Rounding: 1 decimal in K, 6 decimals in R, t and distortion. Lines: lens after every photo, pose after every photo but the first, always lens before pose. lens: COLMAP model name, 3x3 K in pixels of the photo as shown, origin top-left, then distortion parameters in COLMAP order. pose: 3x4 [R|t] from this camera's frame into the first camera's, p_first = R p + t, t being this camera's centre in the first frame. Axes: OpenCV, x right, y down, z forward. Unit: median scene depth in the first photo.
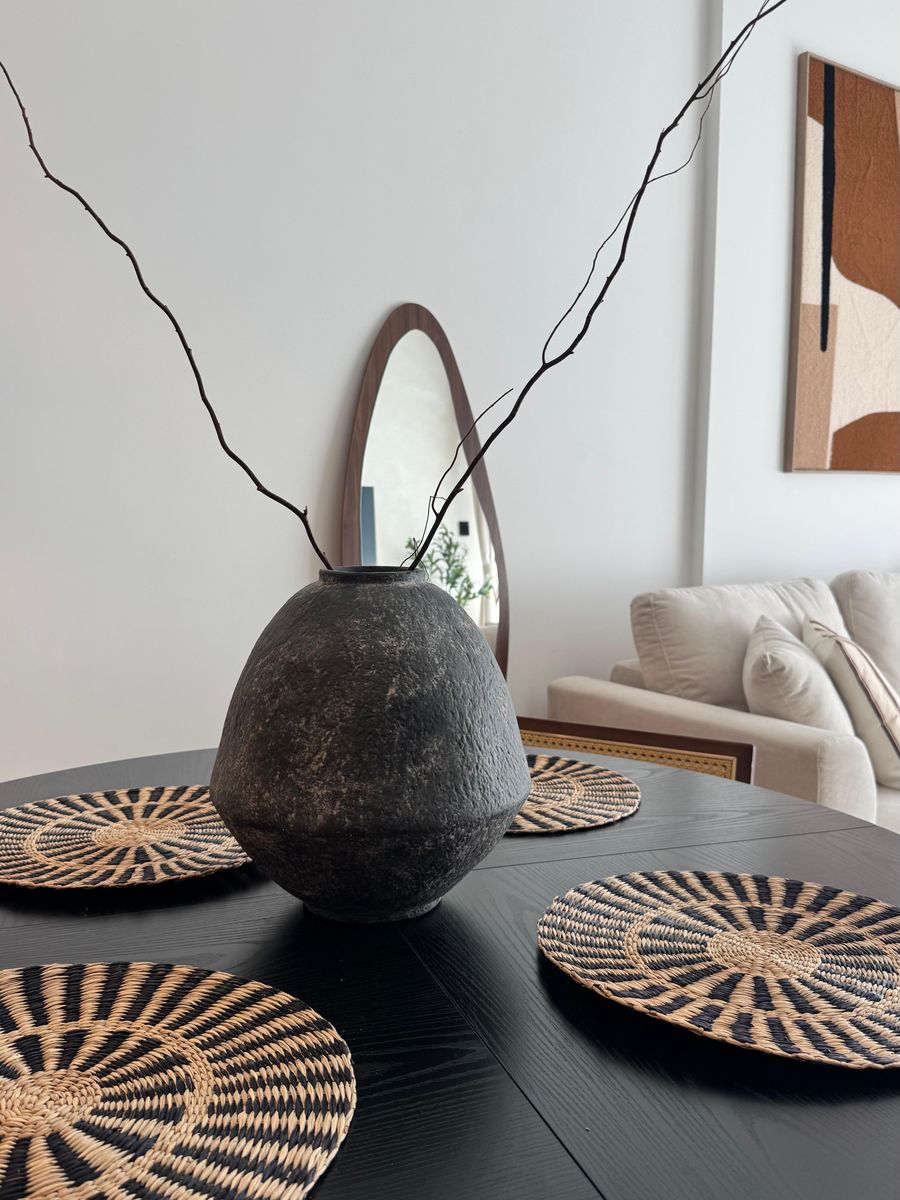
lens RADIAL K [[1033.7, 0, 470.9], [0, 1033.7, 598.2], [0, 0, 1]] dist [0.070198, -0.155460]
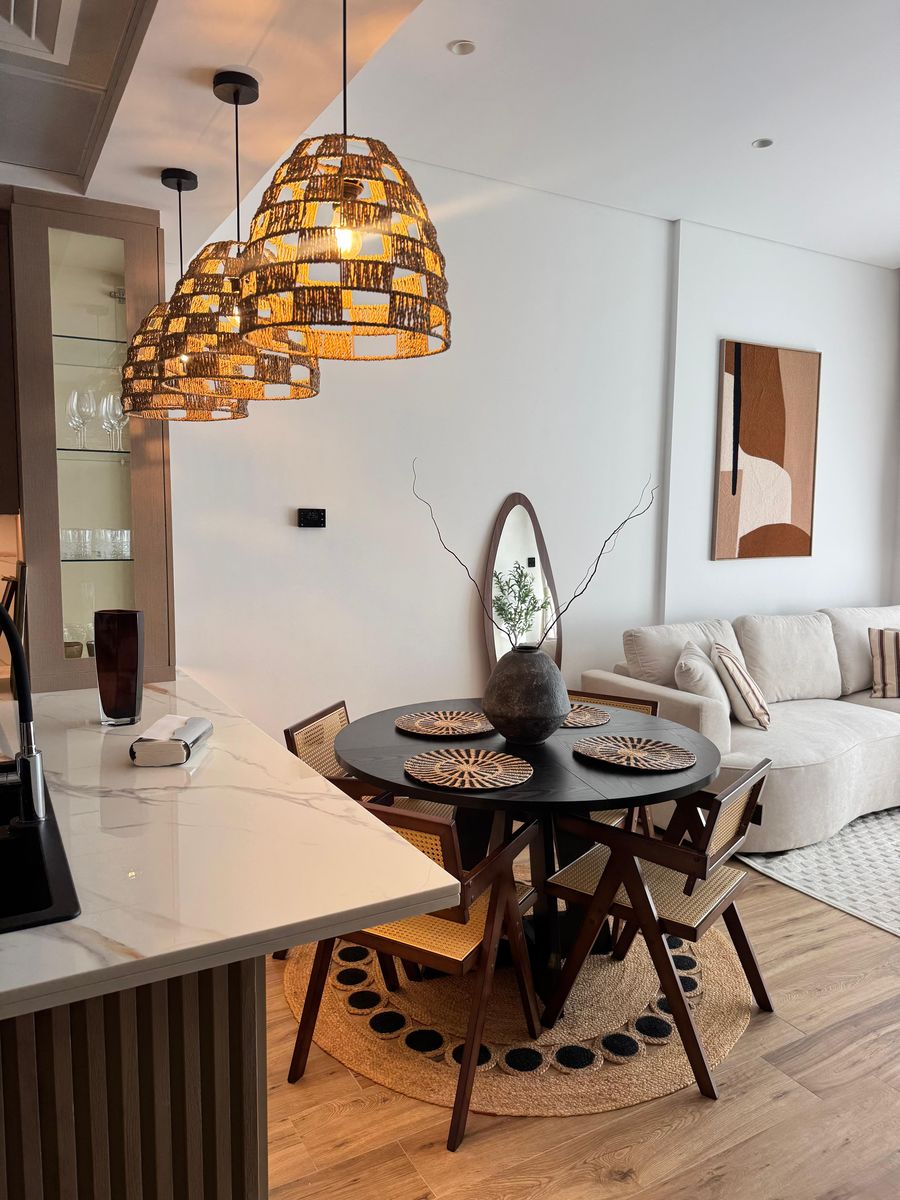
lens RADIAL K [[858.2, 0, 450.0], [0, 858.2, 600.0], [0, 0, 1]] dist [0.040026, -0.073320]
pose [[0.996002, 0.005476, -0.089162, -0.035489], [-0.004331, 0.999906, 0.013032, -0.086238], [0.089225, -0.012593, 0.995932, -0.737091]]
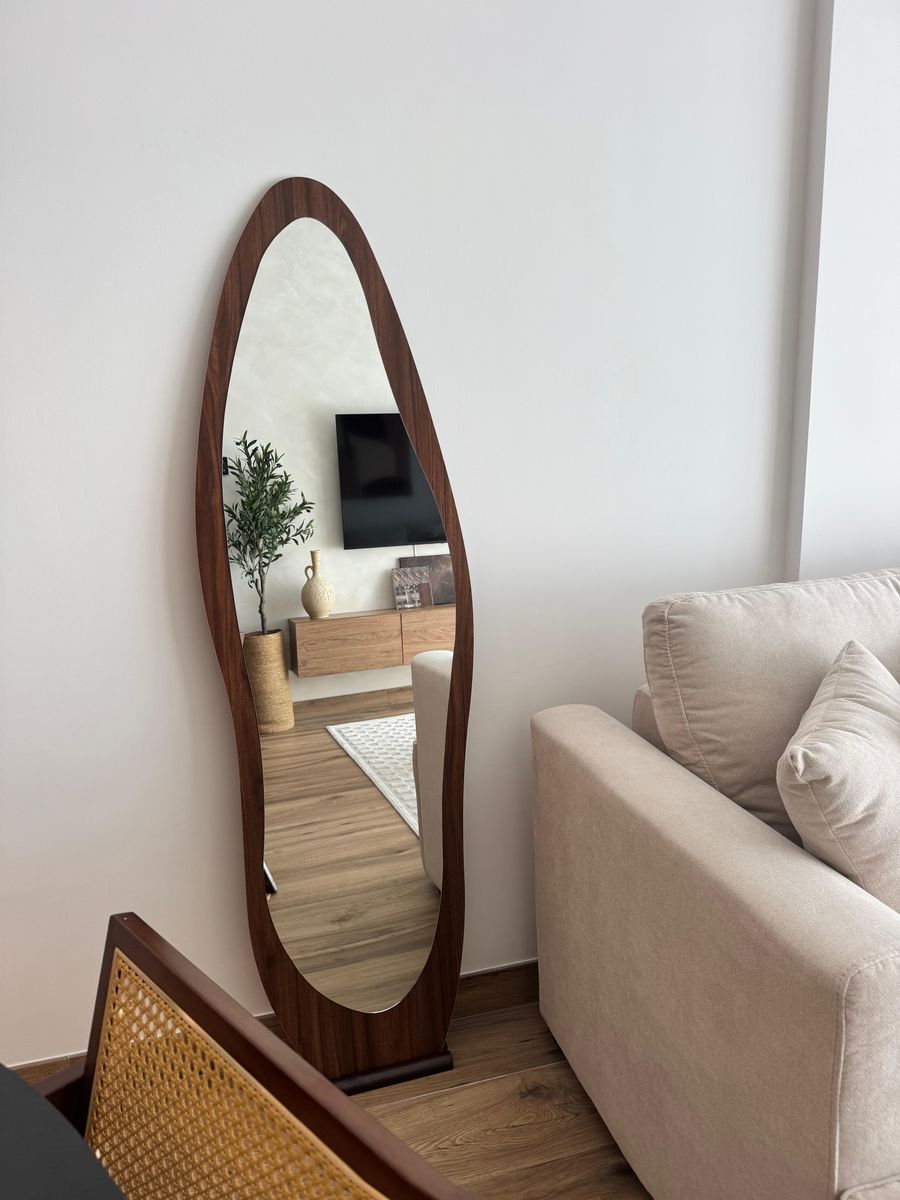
lens RADIAL K [[890.4, 0, 450.0], [0, 890.4, 600.0], [0, 0, 1]] dist [0.022679, -0.038992]
pose [[0.954469, 0.032522, -0.296531, 0.215609], [0.003797, 0.992634, 0.121090, -0.077313], [0.298285, -0.116703, 0.947315, 0.431830]]
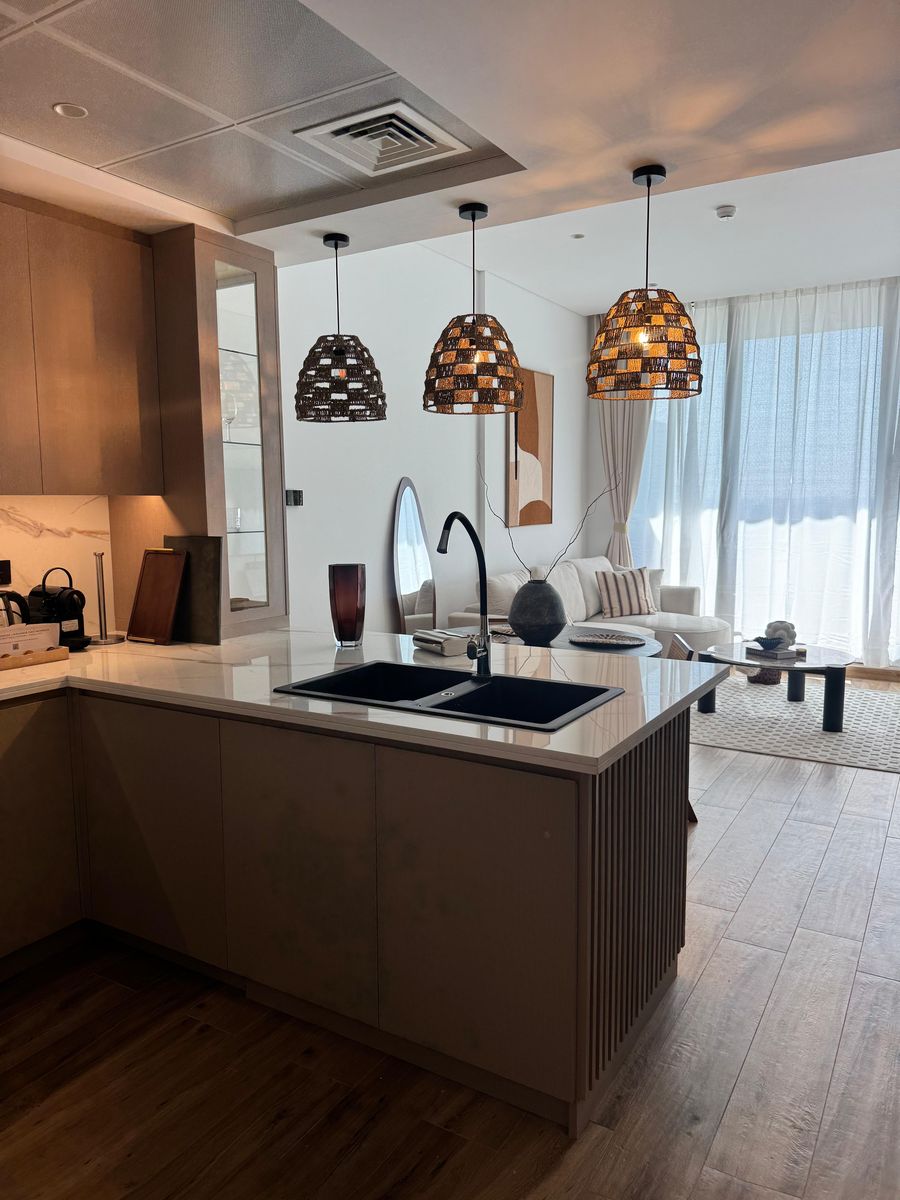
lens RADIAL K [[853.4, 0, 433.6], [0, 853.4, 618.8], [0, 0, 1]] dist [0.155545, -0.206067]
pose [[0.916052, -0.075450, 0.393898, -0.889962], [0.054586, 0.996461, 0.063924, -0.055049], [-0.397327, -0.037057, 0.916929, -1.090263]]
